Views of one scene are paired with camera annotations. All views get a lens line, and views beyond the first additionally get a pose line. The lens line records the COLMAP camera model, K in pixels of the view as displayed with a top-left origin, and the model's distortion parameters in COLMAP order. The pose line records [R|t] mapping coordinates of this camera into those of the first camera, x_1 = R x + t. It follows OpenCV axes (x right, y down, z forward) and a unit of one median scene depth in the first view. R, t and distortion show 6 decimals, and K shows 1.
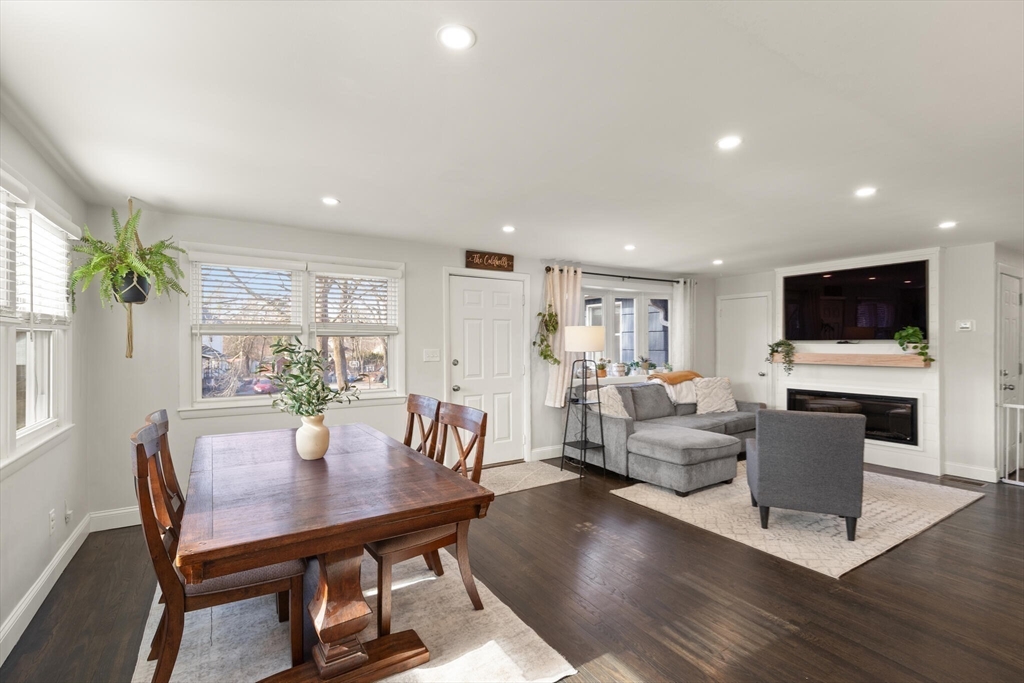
lens RADIAL K [[492.4, 0, 515.1], [0, 492.4, 342.6], [0, 0, 1]] dist [-0.001671, 0.000202]
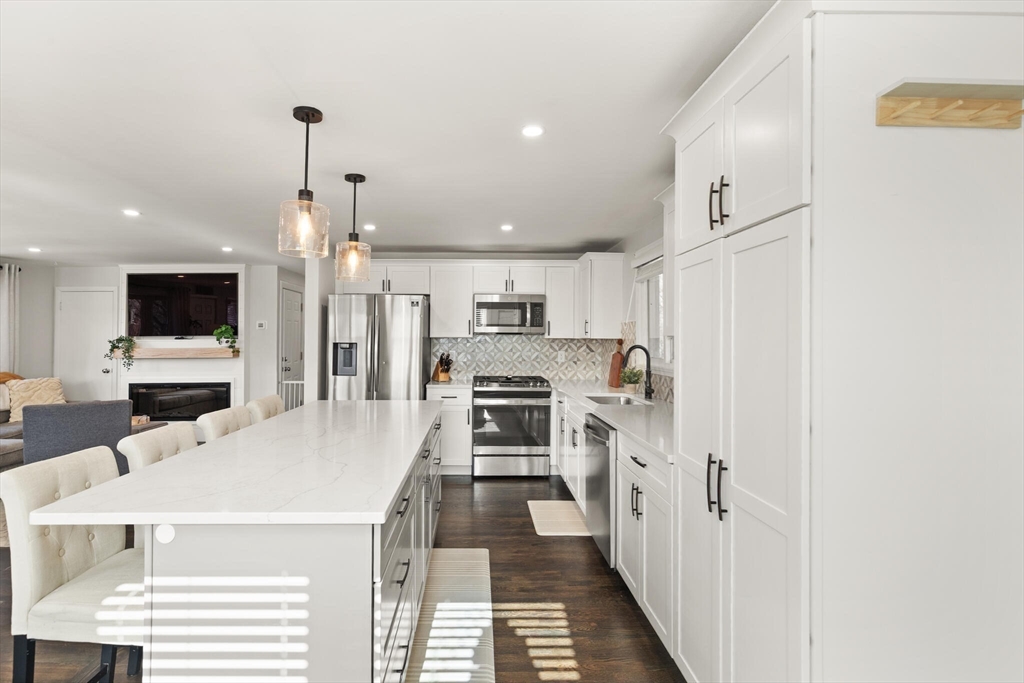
lens RADIAL K [[492.4, 0, 508.1], [0, 492.4, 333.4], [0, 0, 1]] dist [-0.001671, 0.000202]
pose [[0.505595, 0.001746, 0.862769, 0.072553], [0.005180, 0.999974, -0.005059, -0.001361], [-0.862755, 0.007027, 0.505573, -0.199636]]
